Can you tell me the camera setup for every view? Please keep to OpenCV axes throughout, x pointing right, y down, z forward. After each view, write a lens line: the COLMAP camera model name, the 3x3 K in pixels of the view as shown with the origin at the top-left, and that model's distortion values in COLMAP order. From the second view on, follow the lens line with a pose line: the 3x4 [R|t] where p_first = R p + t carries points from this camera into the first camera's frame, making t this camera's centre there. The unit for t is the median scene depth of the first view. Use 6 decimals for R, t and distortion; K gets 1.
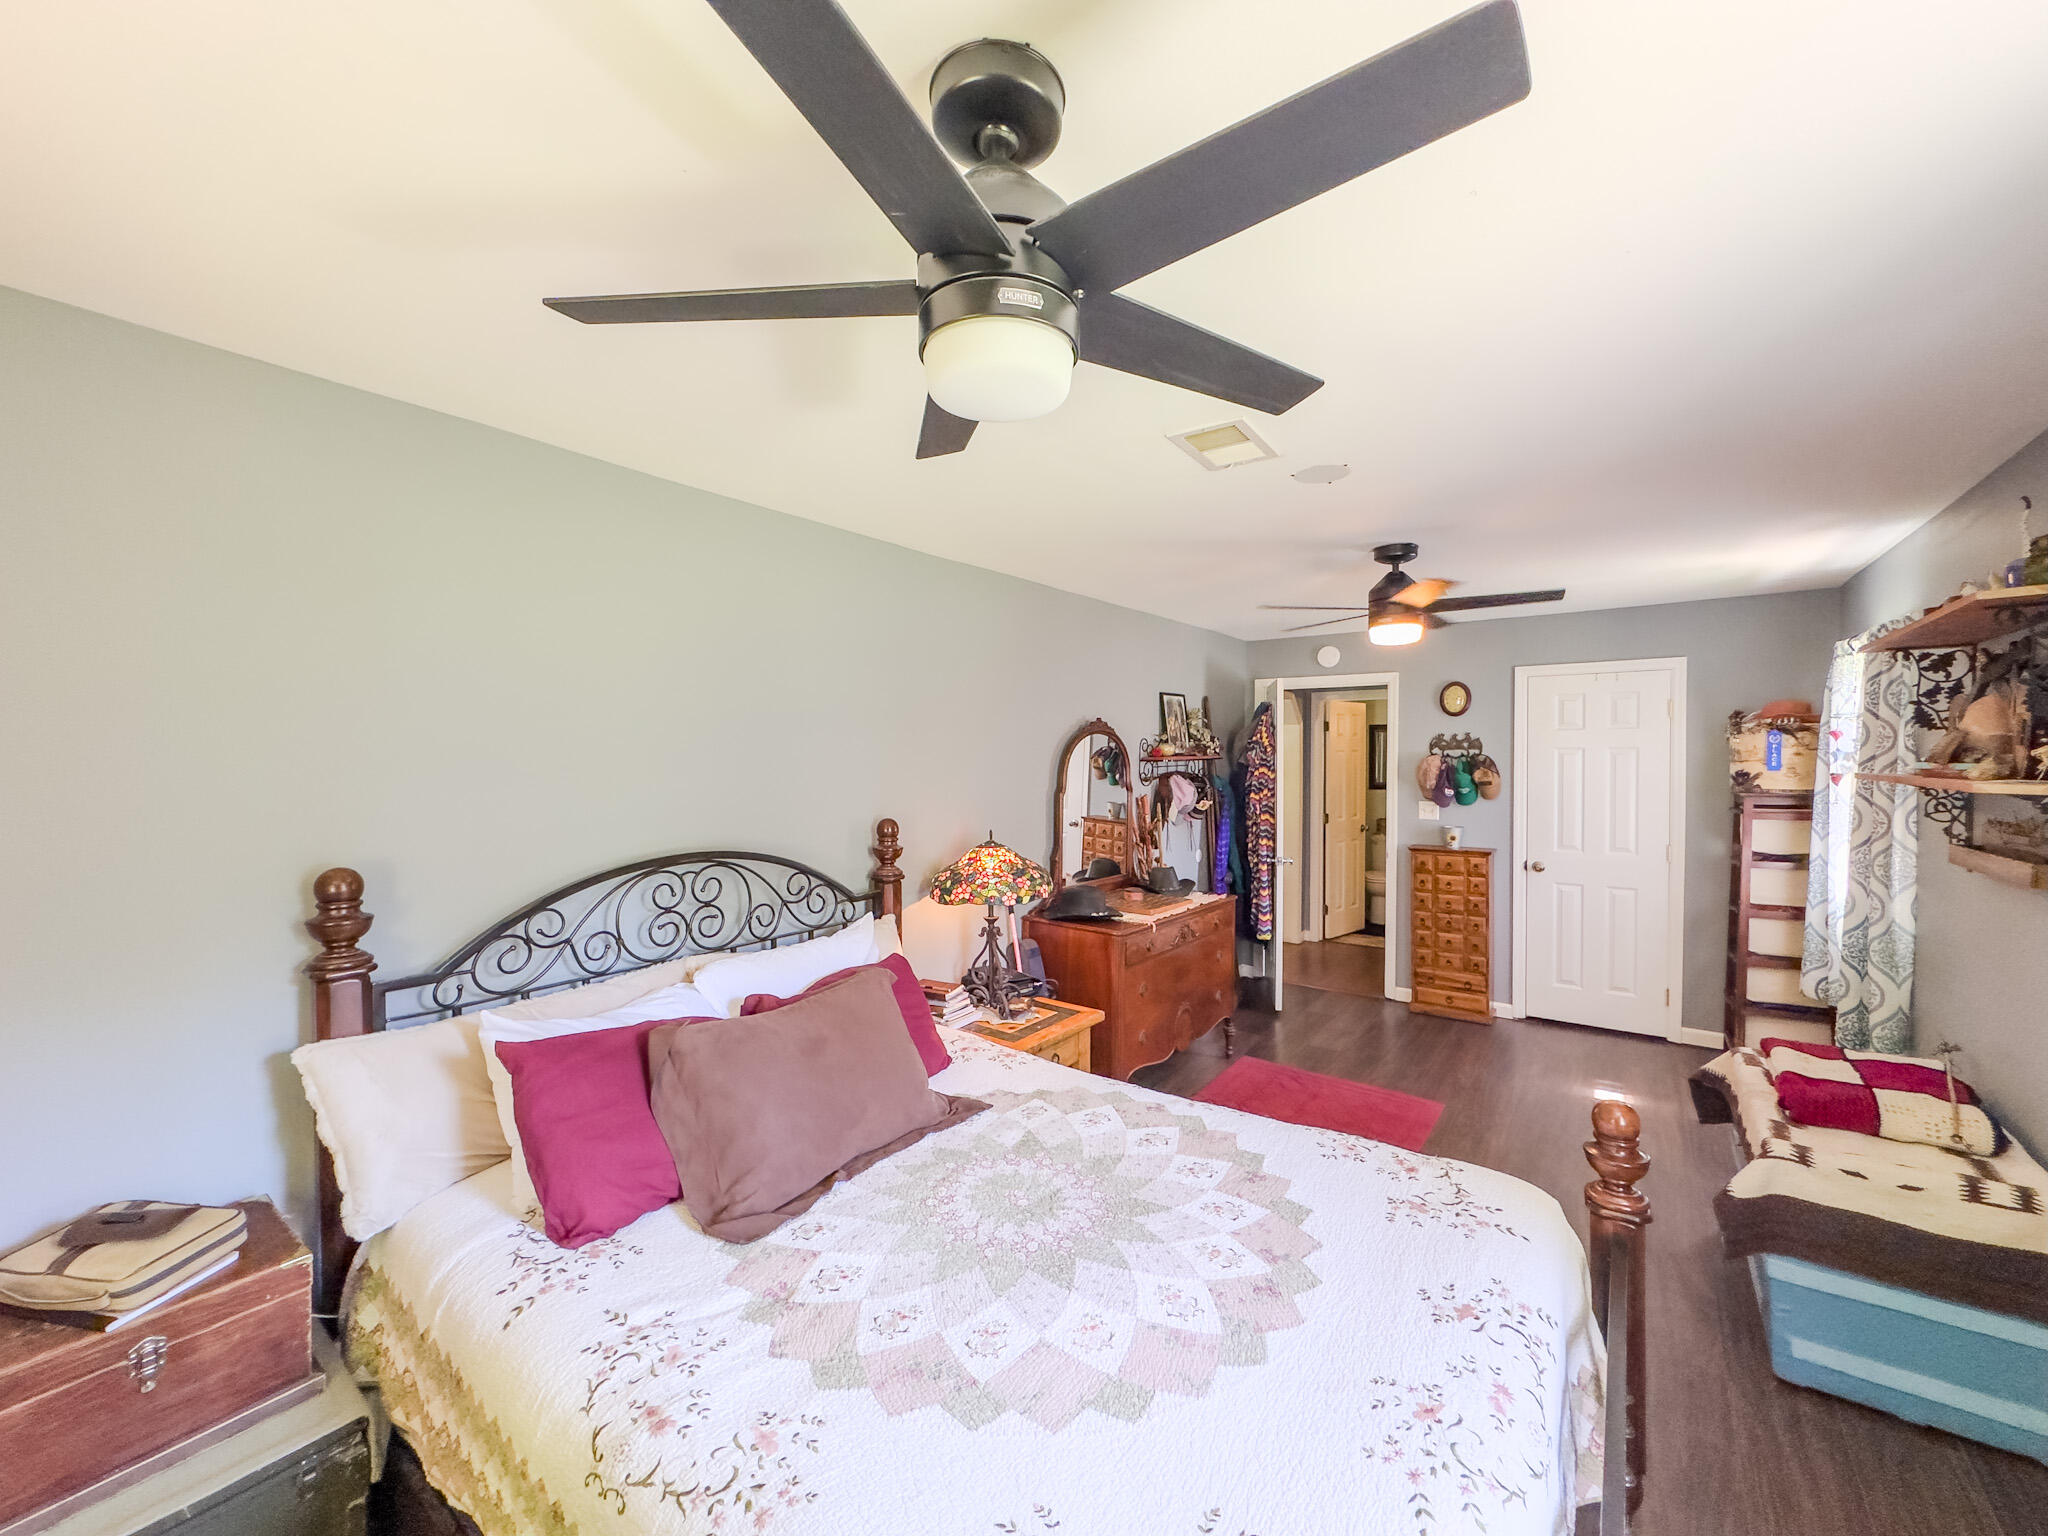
lens RADIAL K [[818.2, 0, 1026.0], [0, 818.2, 771.3], [0, 0, 1]] dist [-0.000402, -0.000221]
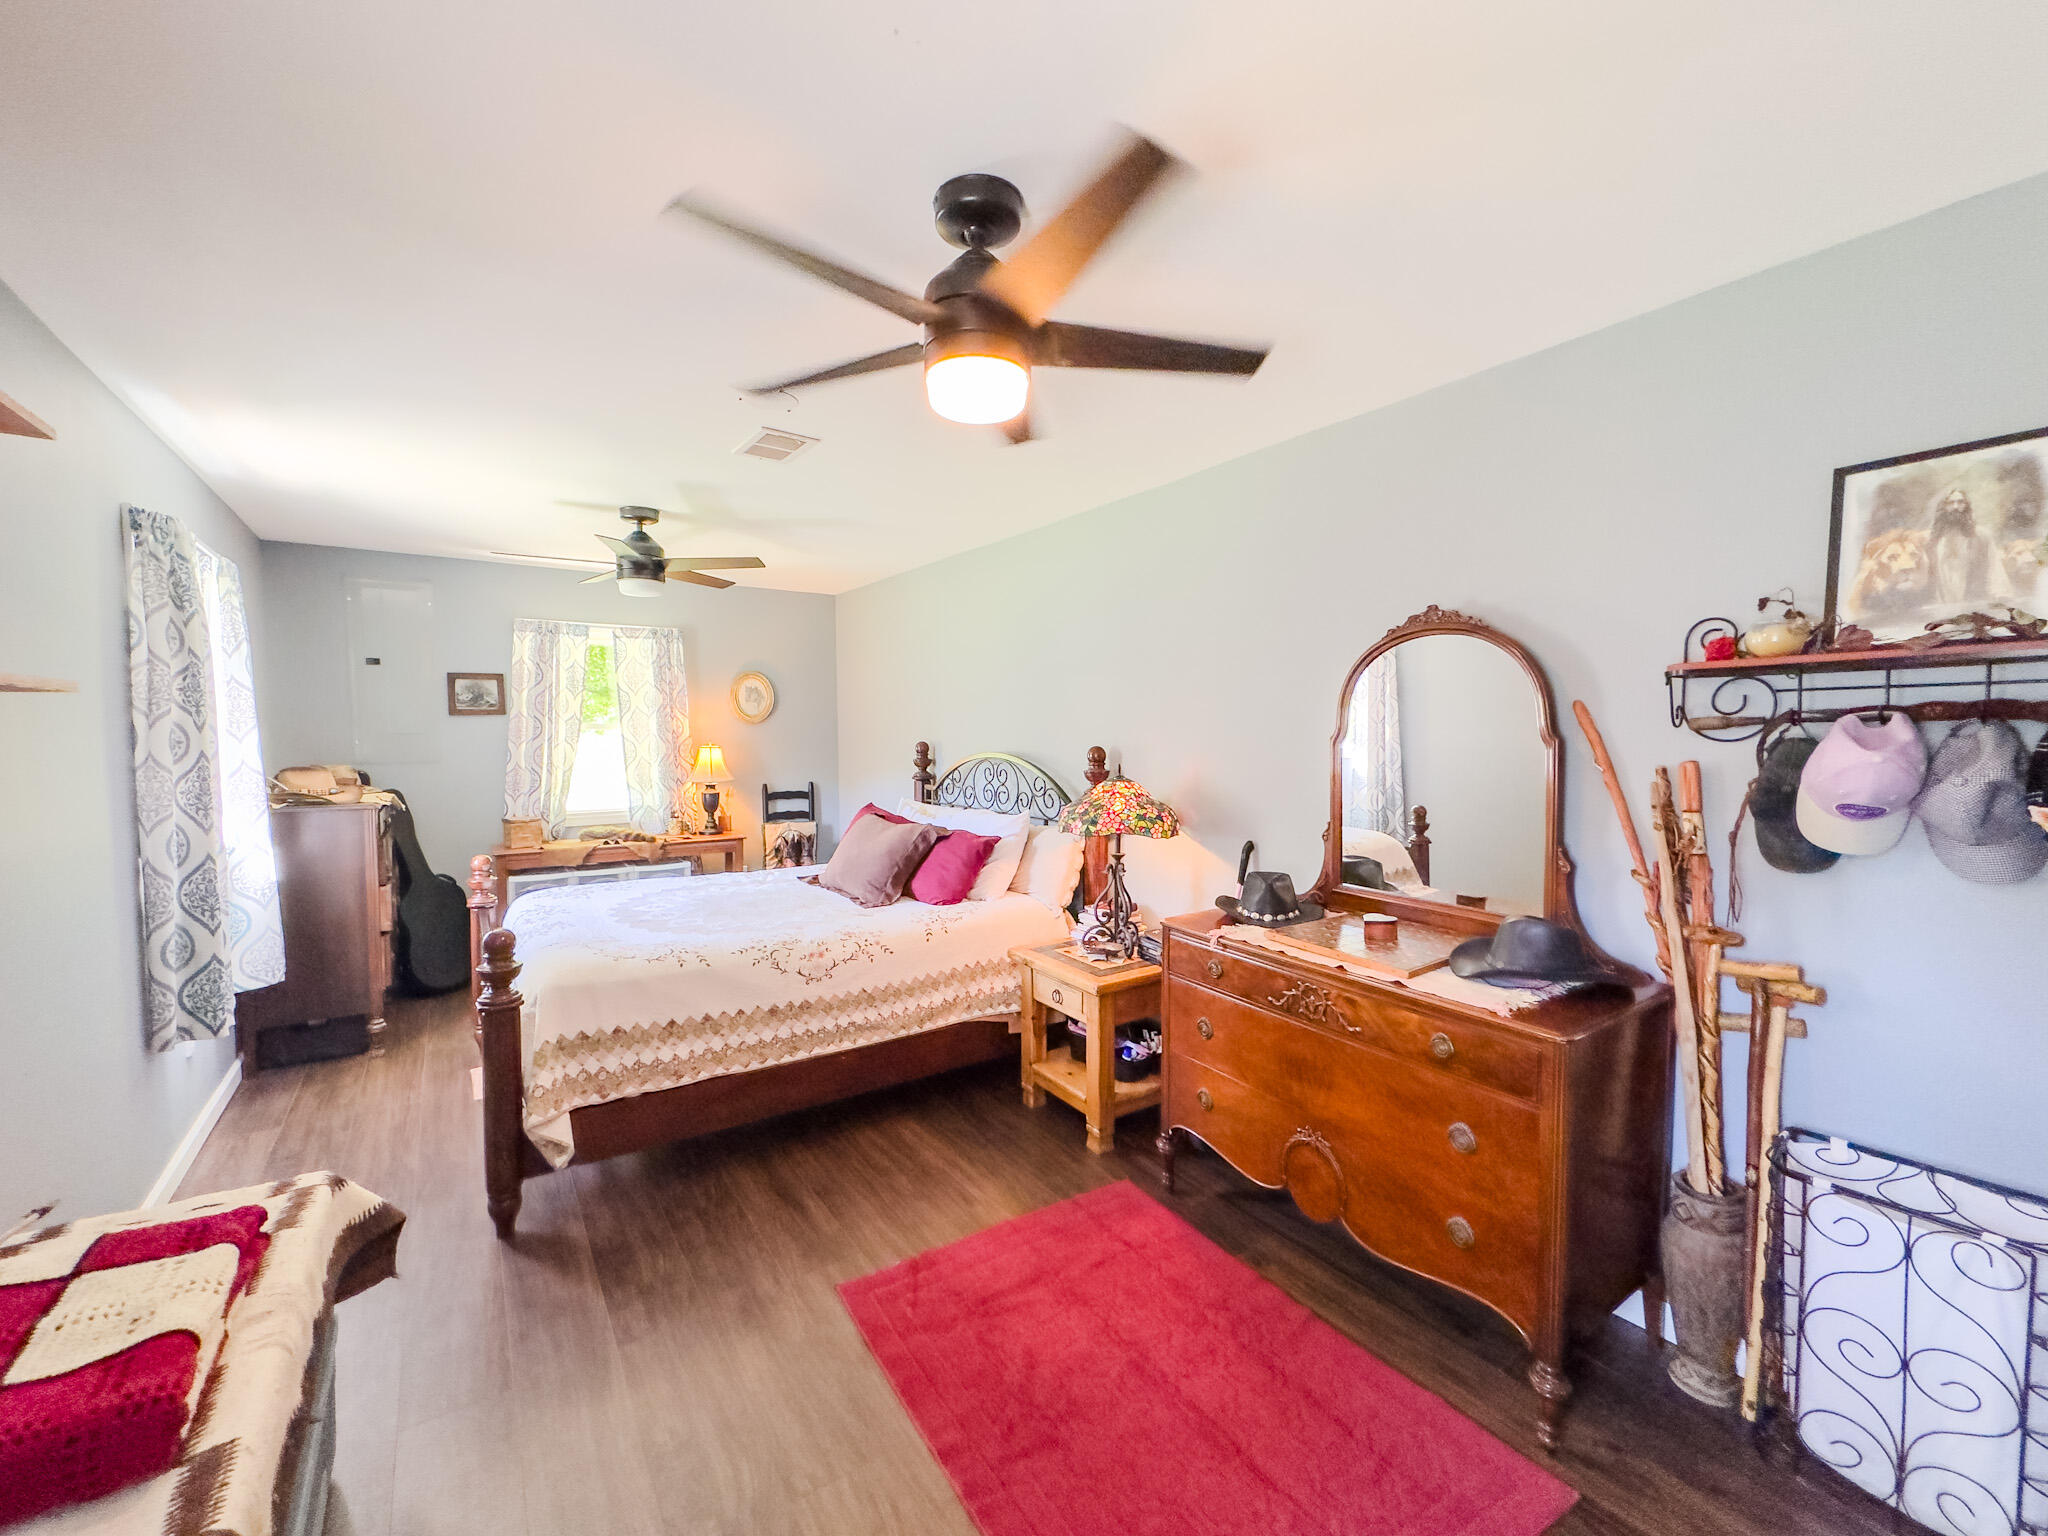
lens RADIAL K [[818.2, 0, 1025.5], [0, 818.2, 761.1], [0, 0, 1]] dist [-0.000402, -0.000221]
pose [[-0.322996, 0.052357, -0.944951, 1.107661], [-0.003132, 0.998404, 0.056389, 0.013749], [0.946395, 0.021173, -0.322317, 1.453154]]
